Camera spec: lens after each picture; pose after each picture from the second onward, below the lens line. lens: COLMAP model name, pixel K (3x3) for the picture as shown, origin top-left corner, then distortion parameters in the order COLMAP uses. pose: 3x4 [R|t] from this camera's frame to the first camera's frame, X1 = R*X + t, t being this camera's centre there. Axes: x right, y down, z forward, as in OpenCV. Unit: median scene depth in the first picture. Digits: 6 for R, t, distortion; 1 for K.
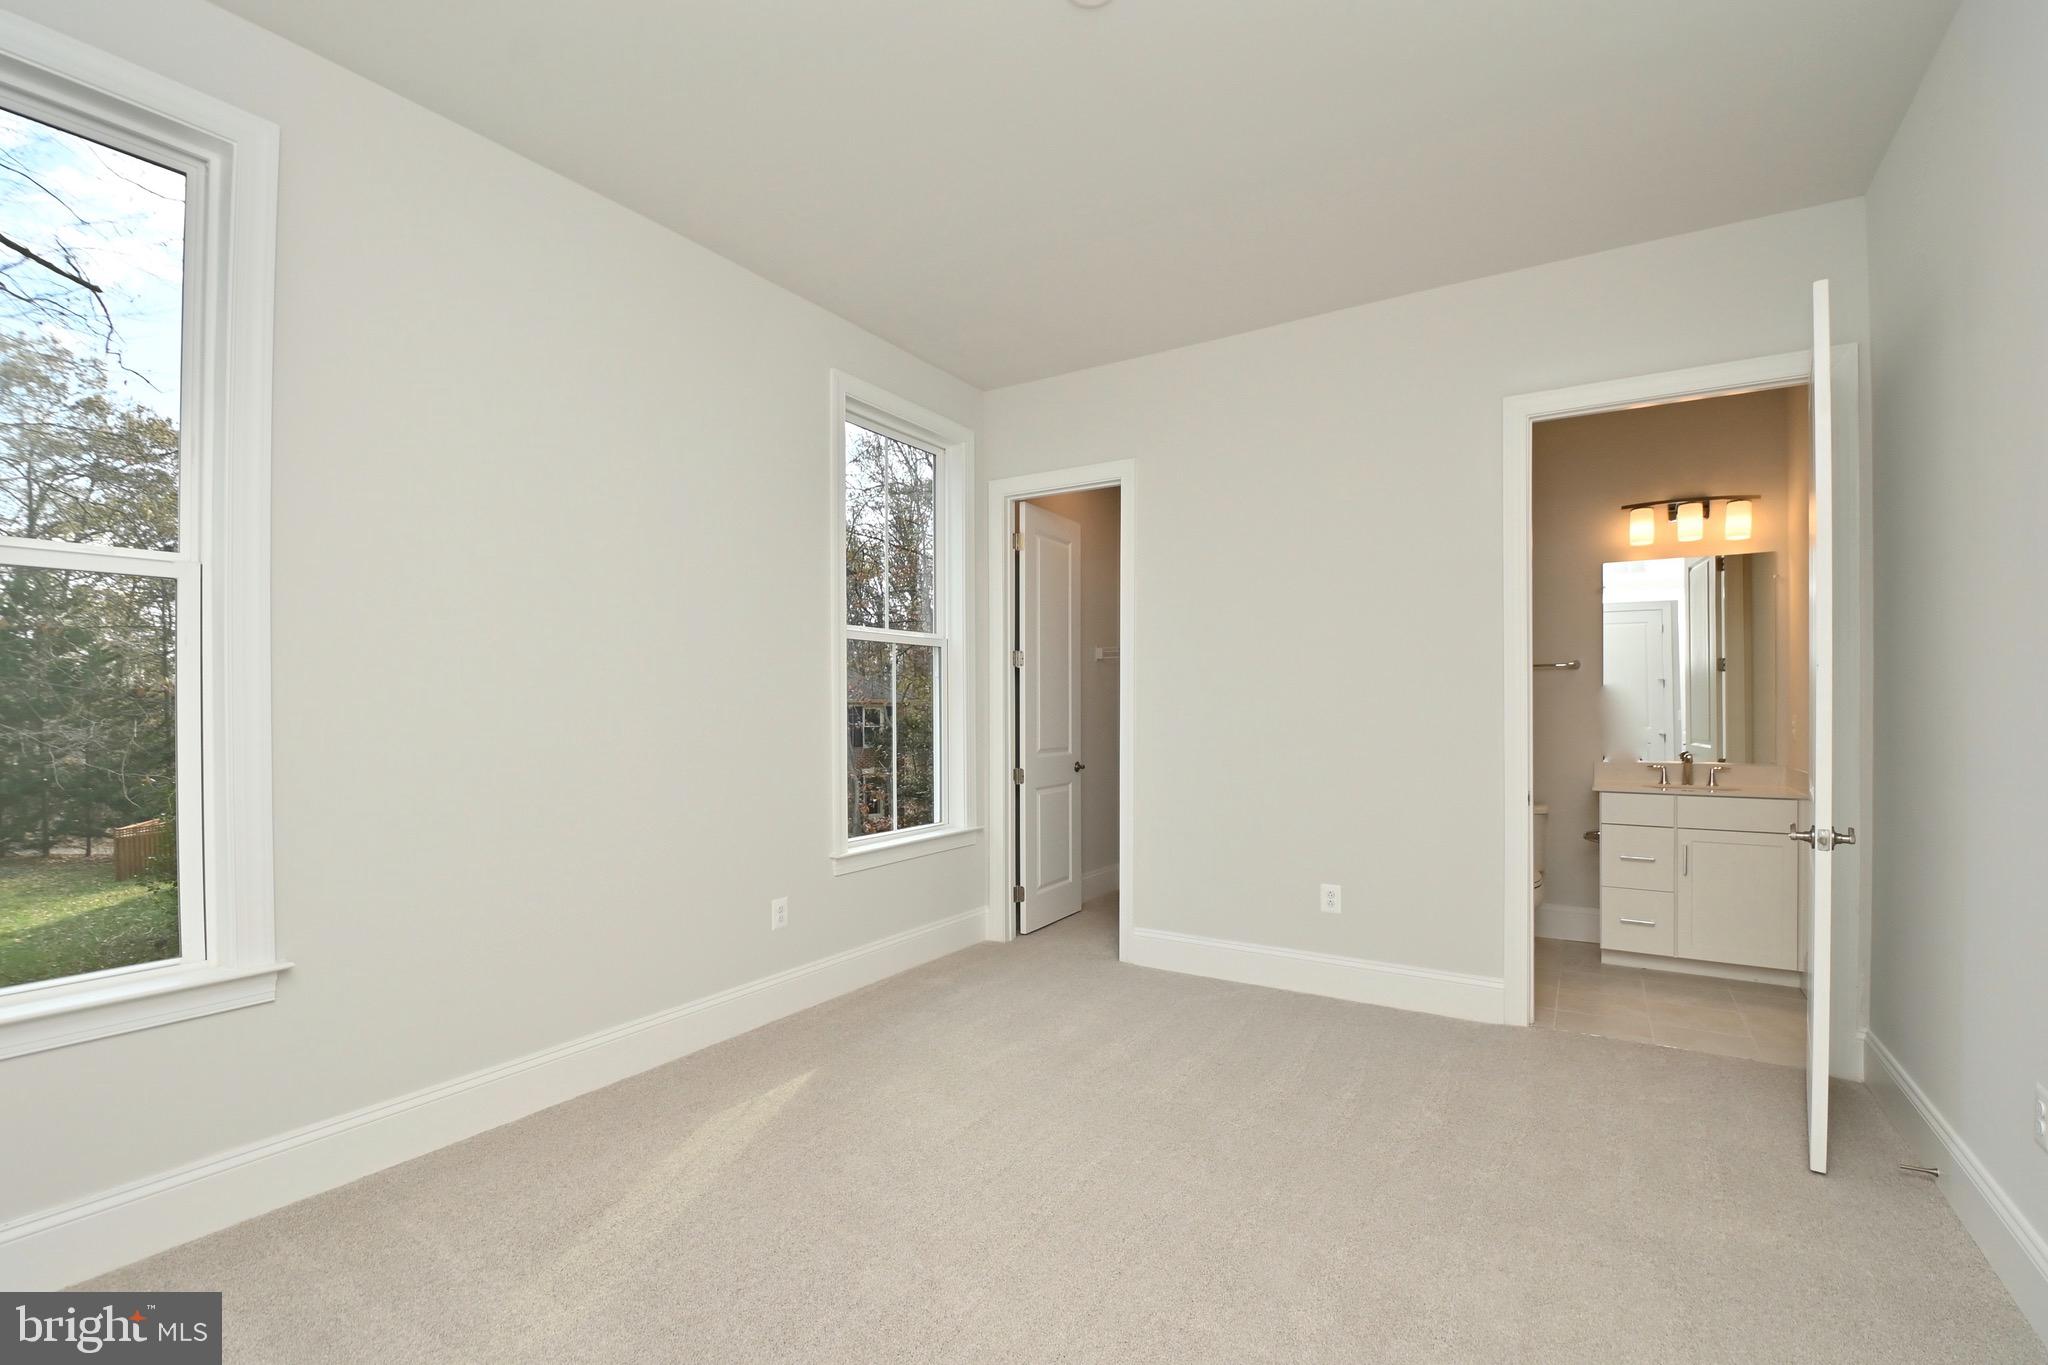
lens RADIAL K [[896.0, 0, 1040.4], [0, 896.0, 712.9], [0, 0, 1]] dist [0.012449, -0.020572]
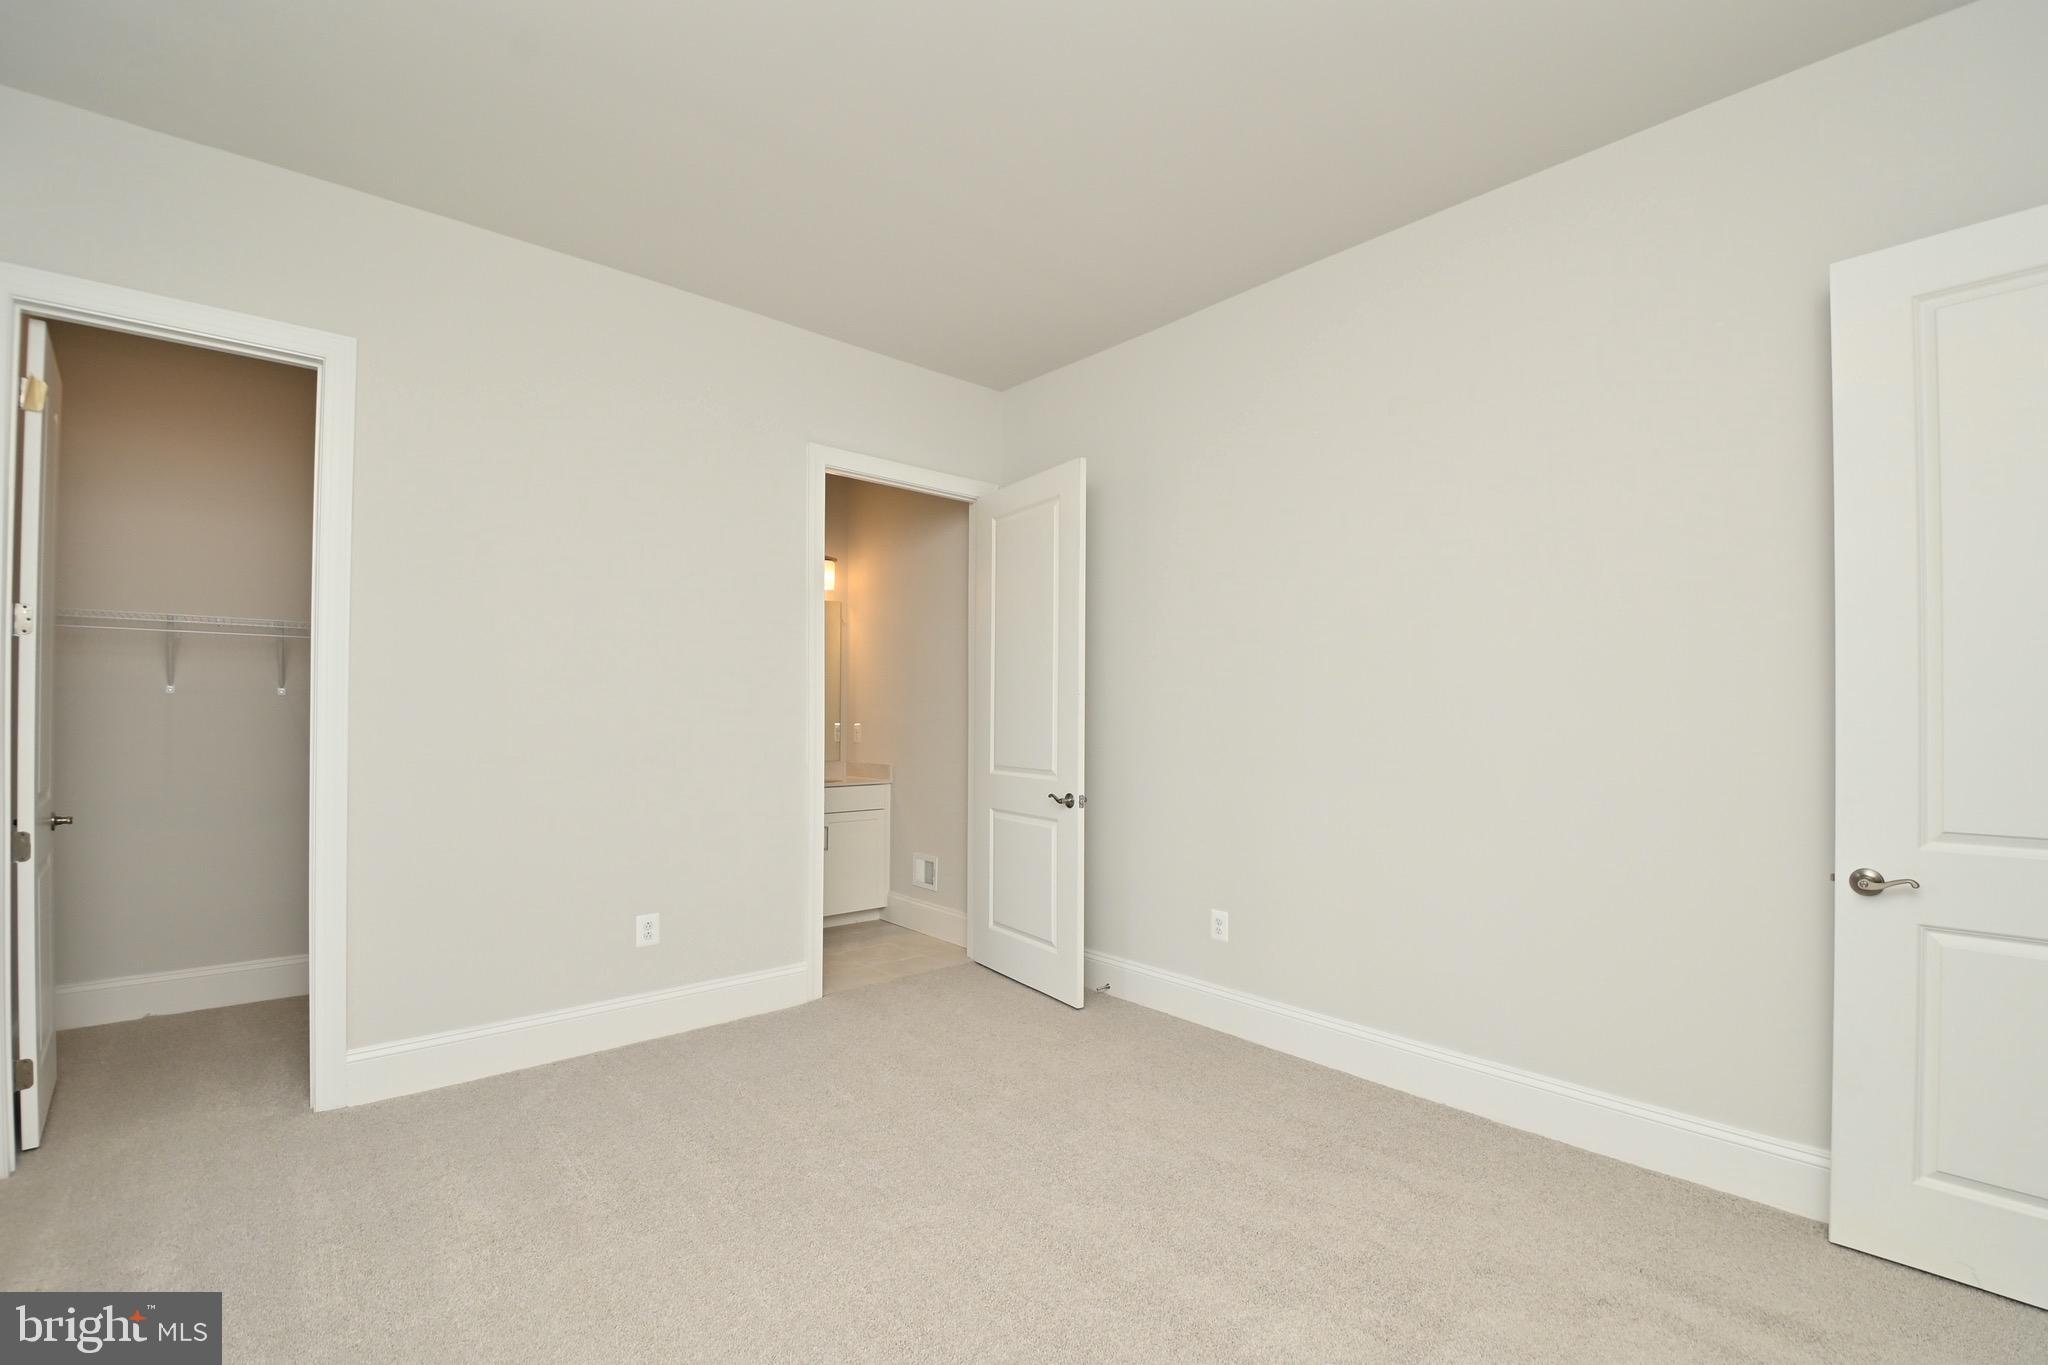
lens RADIAL K [[896.0, 0, 1040.4], [0, 896.0, 712.9], [0, 0, 1]] dist [0.012449, -0.020572]
pose [[0.267829, 0.004783, 0.963455, -0.403134], [-0.003590, 0.999986, -0.003966, -0.008058], [-0.963460, -0.002397, 0.267842, 0.347833]]
